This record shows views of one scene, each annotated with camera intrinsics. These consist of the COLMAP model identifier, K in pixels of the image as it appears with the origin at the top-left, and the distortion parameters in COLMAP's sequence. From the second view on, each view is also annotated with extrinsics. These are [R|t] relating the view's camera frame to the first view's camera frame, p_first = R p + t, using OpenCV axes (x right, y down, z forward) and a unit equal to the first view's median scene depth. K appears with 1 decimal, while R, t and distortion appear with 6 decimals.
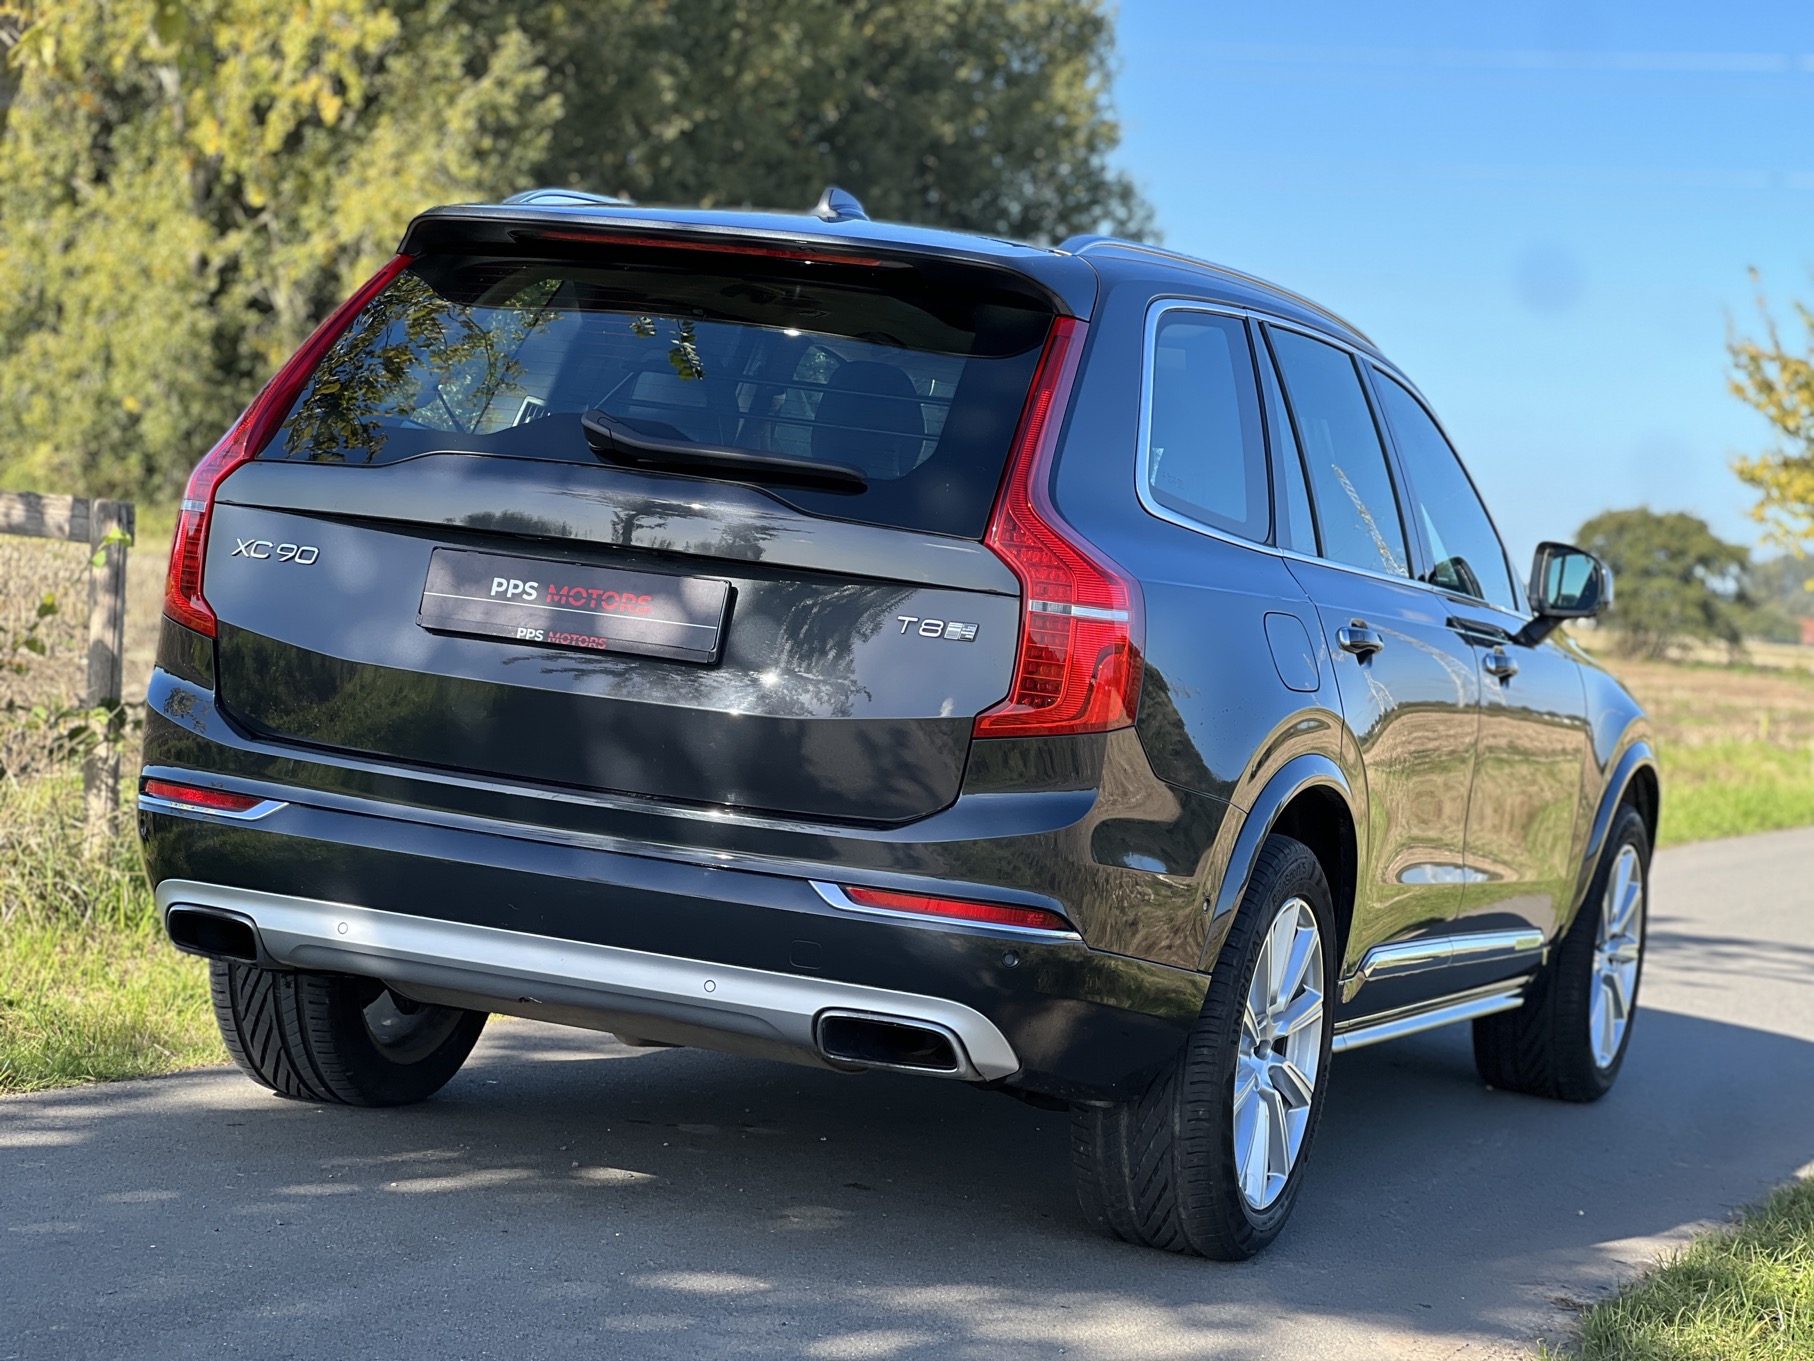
lens RADIAL K [[4108.3, 0, 892.5], [0, 4108.3, 686.9], [0, 0, 1]] dist [0.104760, 0.000000]
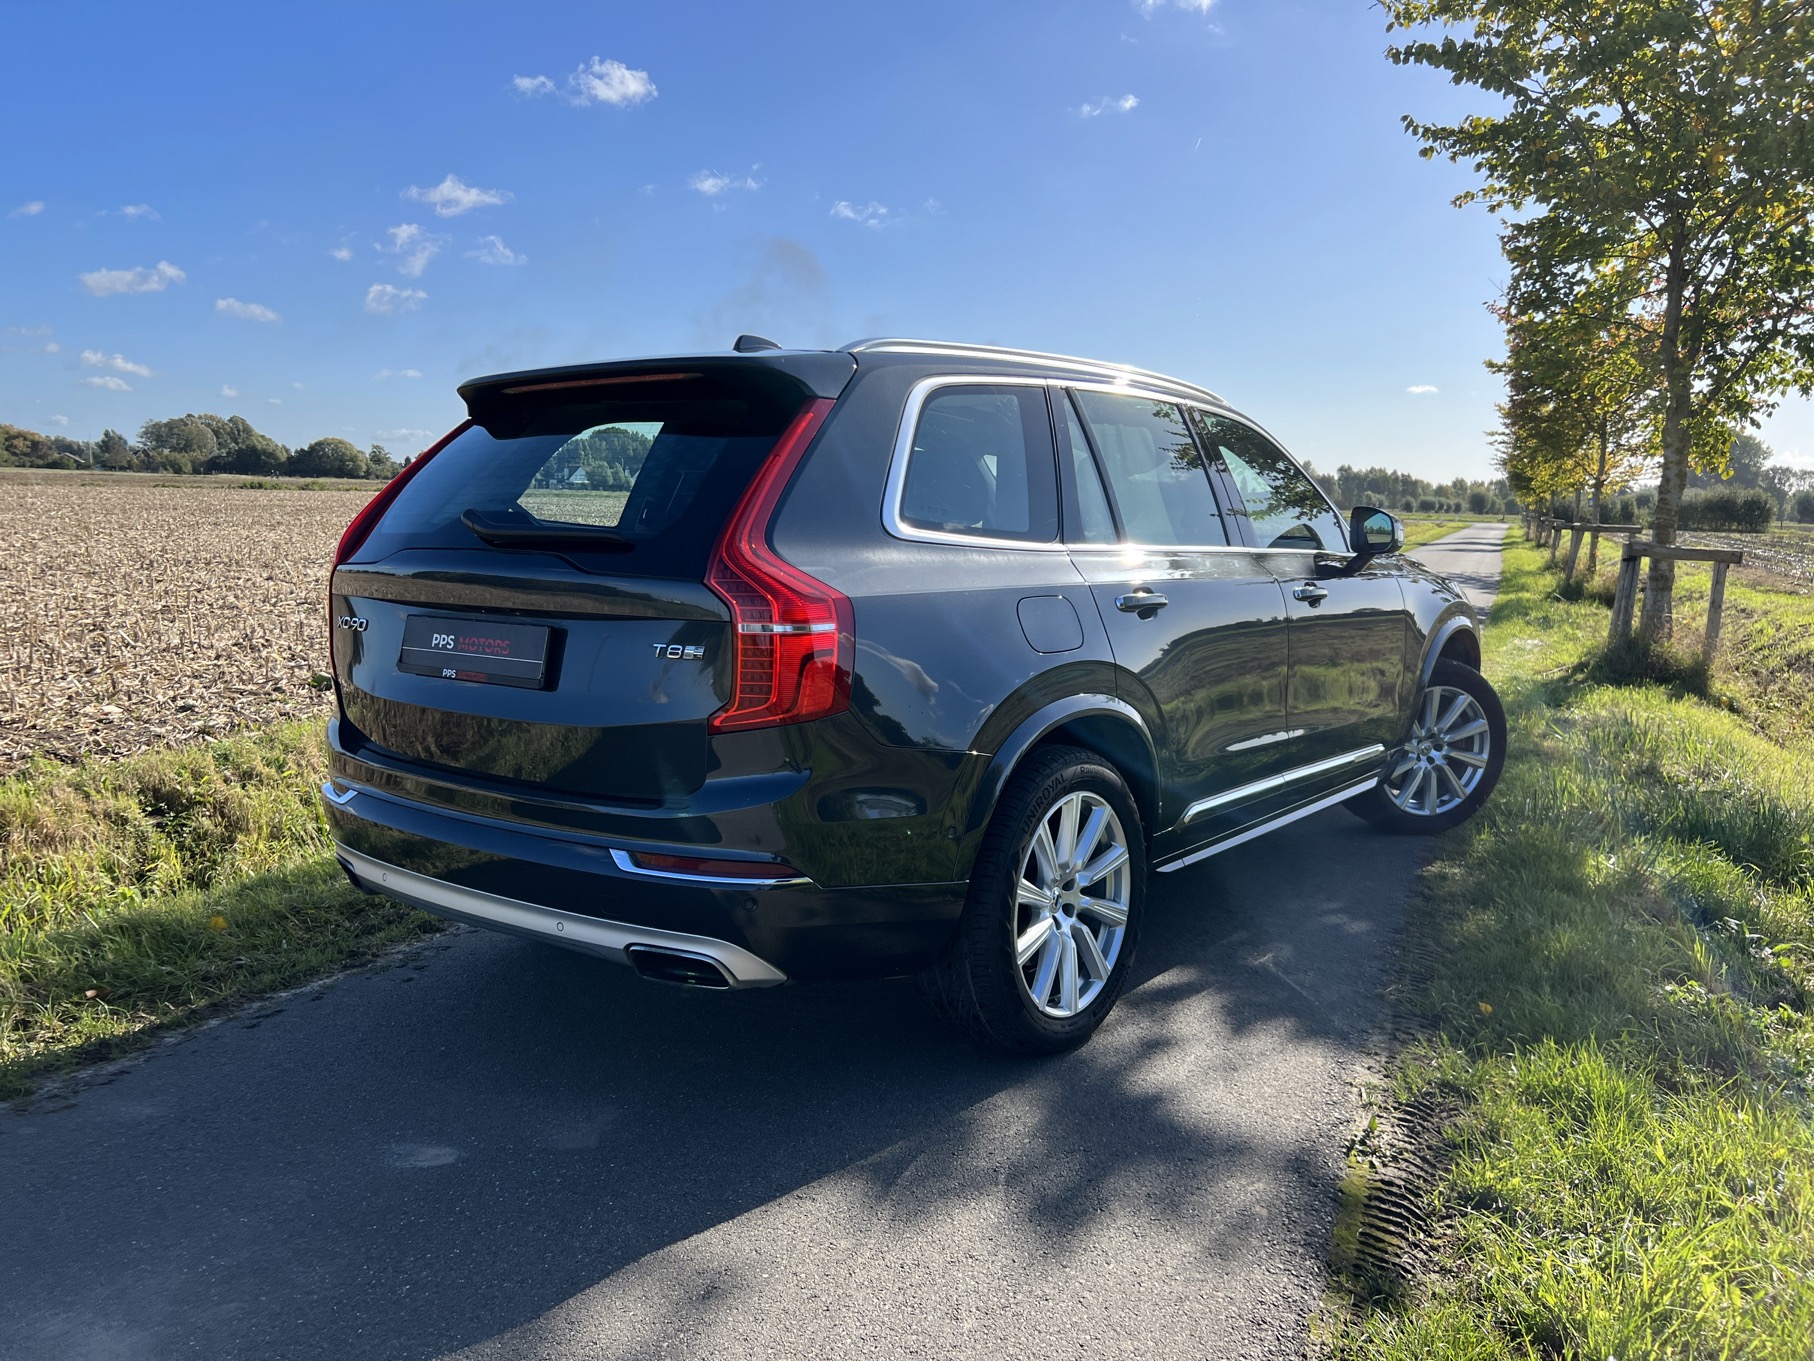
lens RADIAL K [[1409.5, 0, 896.1], [0, 1409.5, 682.7], [0, 0, 1]] dist [0.070049, -0.085274]
pose [[0.951062, -0.075743, -0.299575, 0.194088], [0.097321, 0.993576, 0.057755, -0.021753], [0.293276, -0.084084, 0.952323, 0.554616]]
